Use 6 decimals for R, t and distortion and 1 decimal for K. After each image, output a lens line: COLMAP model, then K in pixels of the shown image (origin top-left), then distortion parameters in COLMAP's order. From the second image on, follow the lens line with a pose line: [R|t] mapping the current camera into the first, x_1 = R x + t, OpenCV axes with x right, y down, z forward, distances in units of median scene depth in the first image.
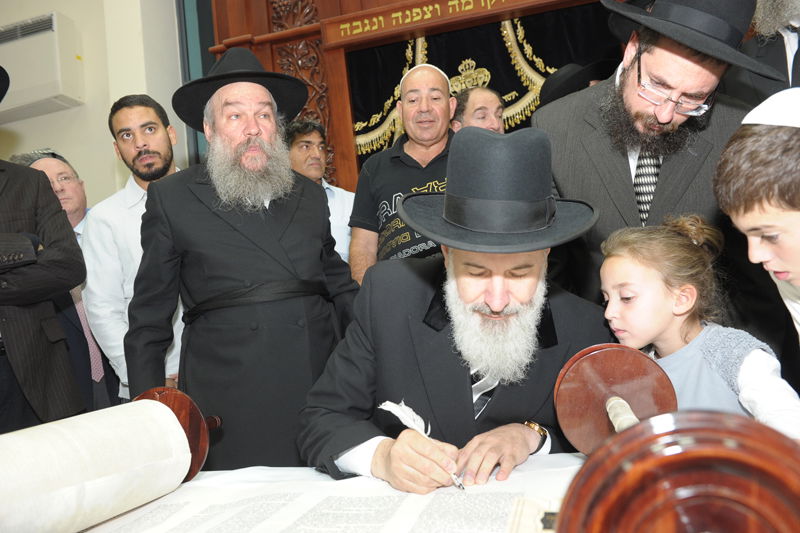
lens RADIAL K [[613.9, 0, 400.0], [0, 613.9, 266.5], [0, 0, 1]] dist [-0.013993, -0.003333]
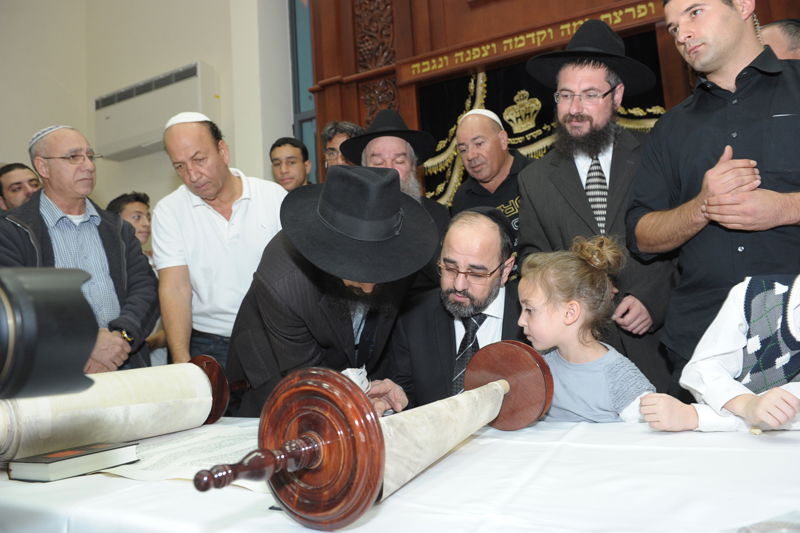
lens RADIAL K [[605.7, 0, 400.0], [0, 605.7, 266.5], [0, 0, 1]] dist [-0.035357, -0.004133]
pose [[0.971477, 0.025034, -0.235808, 0.160203], [-0.025114, 0.999681, 0.002664, -0.014797], [0.235799, 0.003334, 0.971796, -0.116418]]
